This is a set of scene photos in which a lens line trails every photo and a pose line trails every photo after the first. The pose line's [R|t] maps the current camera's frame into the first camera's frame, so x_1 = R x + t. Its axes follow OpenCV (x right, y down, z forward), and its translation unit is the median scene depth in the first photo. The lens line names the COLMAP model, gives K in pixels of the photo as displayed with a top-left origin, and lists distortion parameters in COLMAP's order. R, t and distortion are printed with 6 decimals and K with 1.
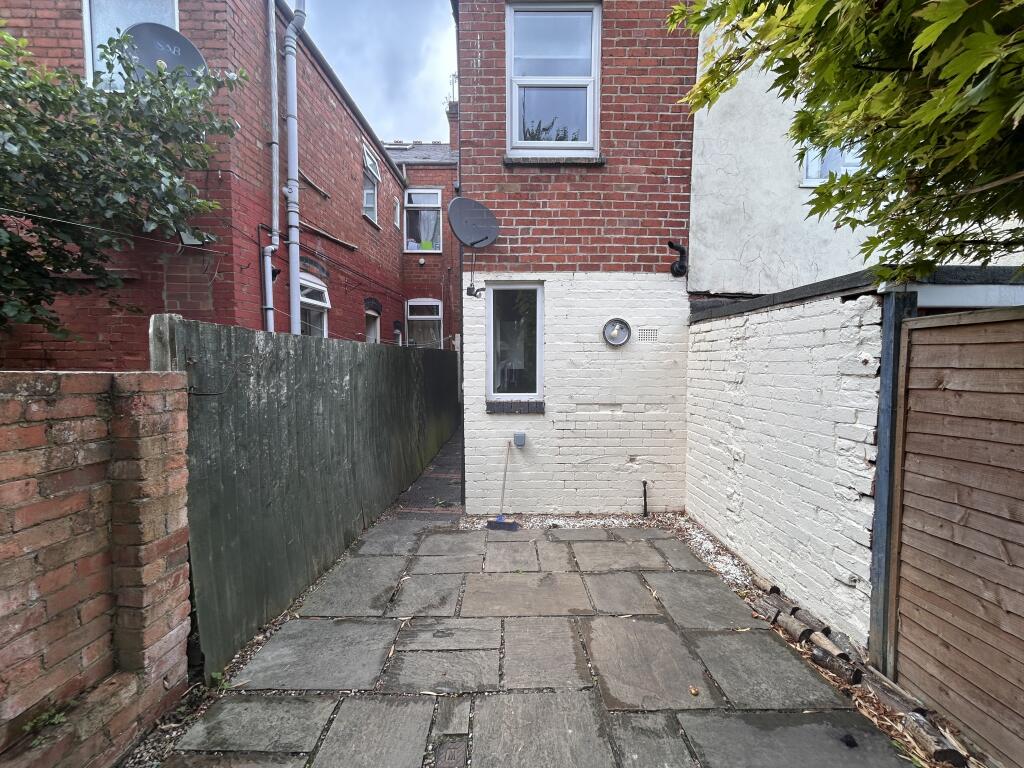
lens RADIAL K [[414.2, 0, 513.9], [0, 414.2, 383.2], [0, 0, 1]] dist [-0.002756, 0.000574]
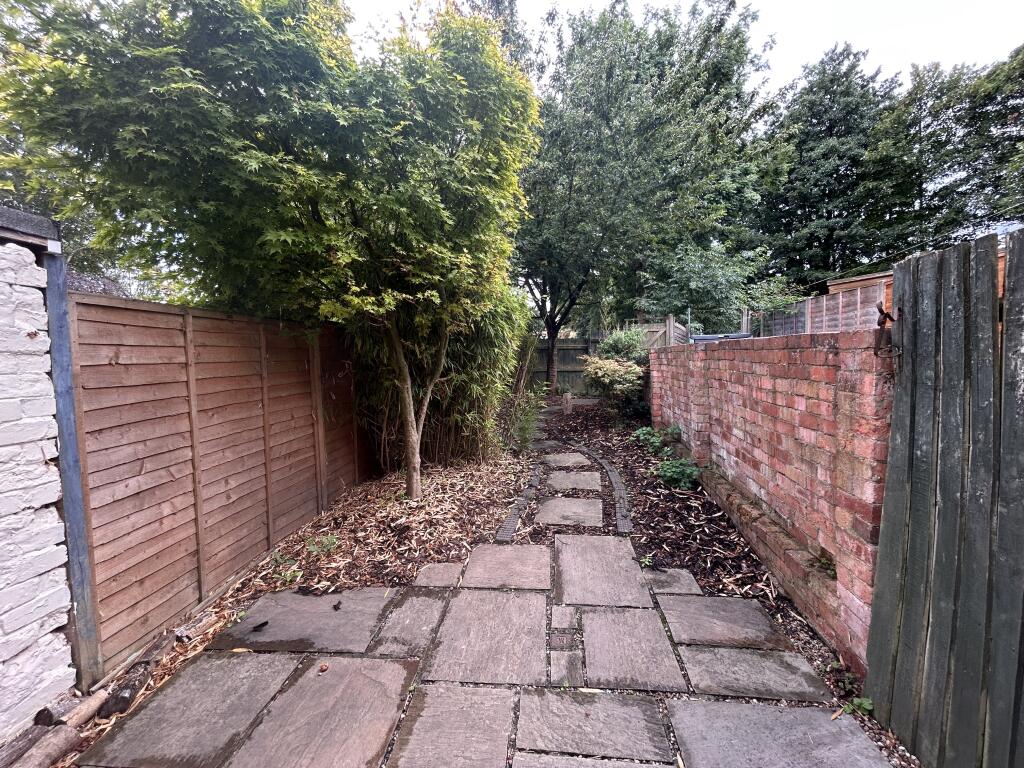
lens RADIAL K [[414.2, 0, 513.9], [0, 414.2, 383.2], [0, 0, 1]] dist [-0.002756, 0.000574]
pose [[-0.993554, 0.013661, 0.112536, -0.135550], [0.025610, 0.994097, 0.105426, -0.022330], [-0.110431, 0.107629, -0.988039, 1.866394]]
